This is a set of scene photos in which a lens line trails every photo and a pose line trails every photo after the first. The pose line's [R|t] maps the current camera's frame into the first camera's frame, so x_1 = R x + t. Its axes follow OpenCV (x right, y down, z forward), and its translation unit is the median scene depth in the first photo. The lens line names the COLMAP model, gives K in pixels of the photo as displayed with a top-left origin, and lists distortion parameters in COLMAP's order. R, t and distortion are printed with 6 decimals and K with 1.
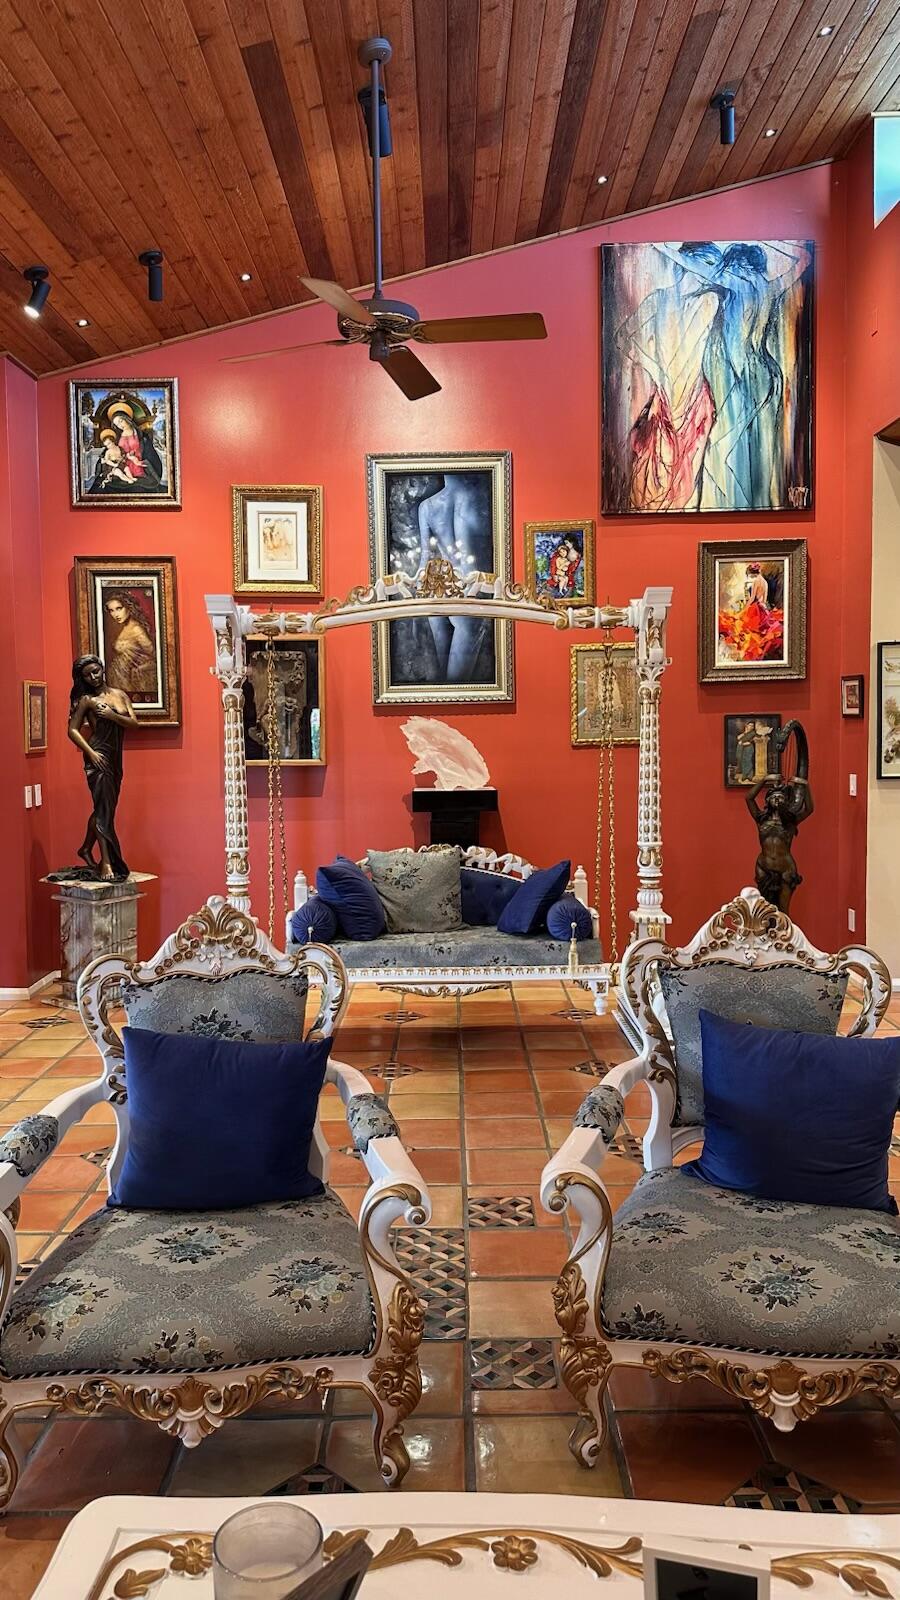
lens RADIAL K [[1123.4, 0, 445.9], [0, 1123.4, 798.8], [0, 0, 1]] dist [0.059382, -0.088880]
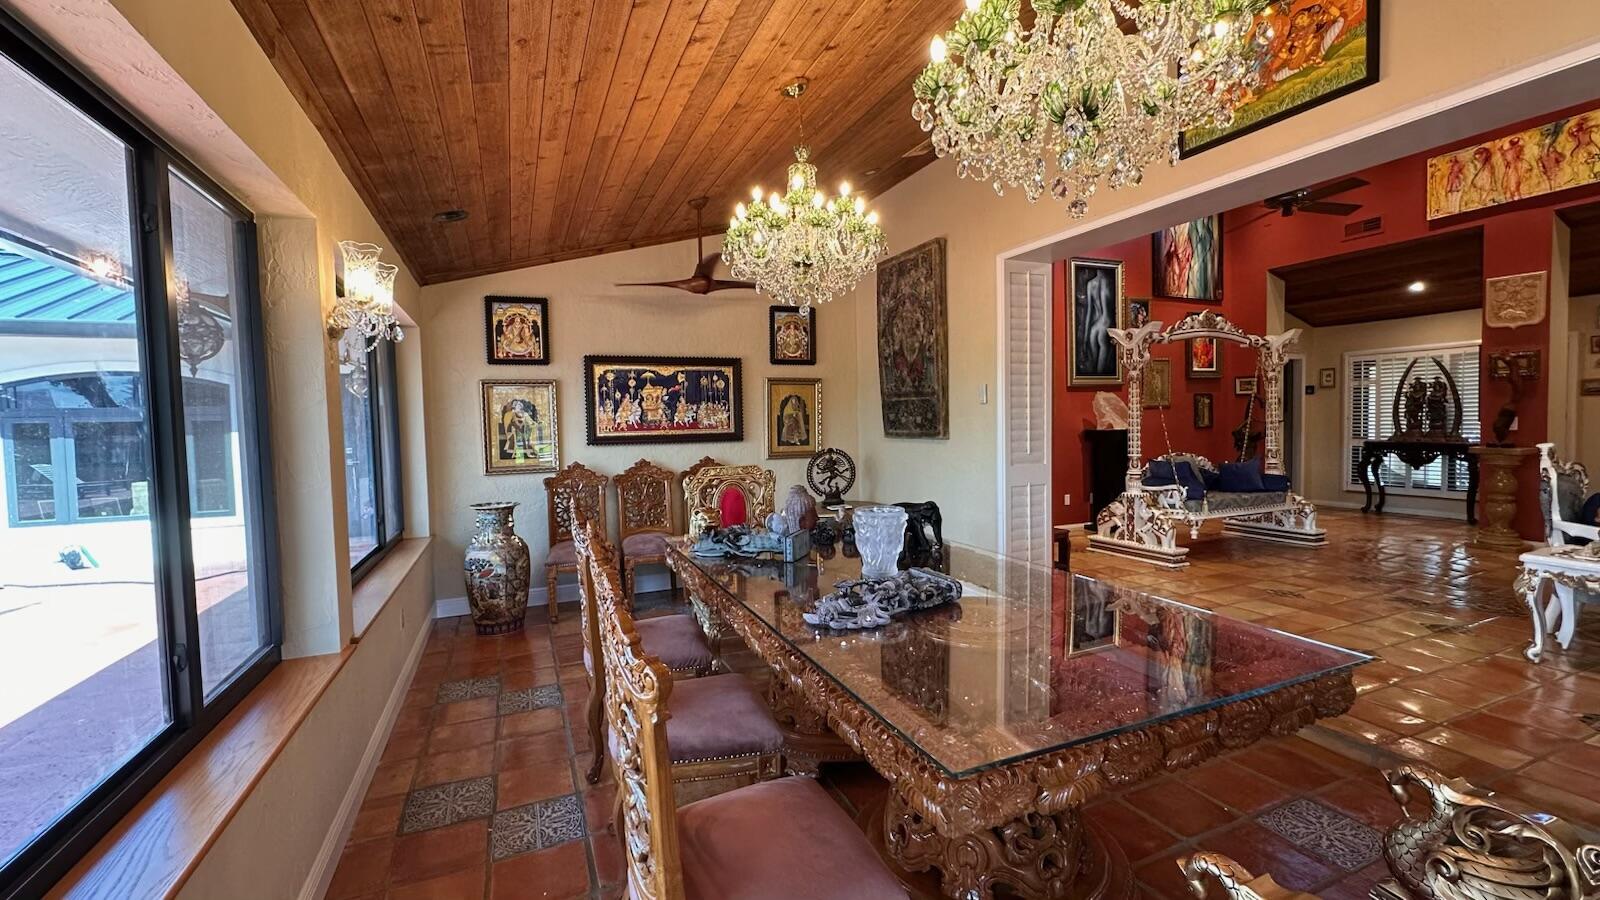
lens RADIAL K [[670.0, 0, 799.0], [0, 670.0, 451.8], [0, 0, 1]] dist [-0.000806, 0.000223]
pose [[0.911304, -0.024025, 0.411032, -0.964636], [0.035385, 0.999173, -0.020051, 0.034342], [-0.410210, 0.032817, 0.911400, 0.163144]]
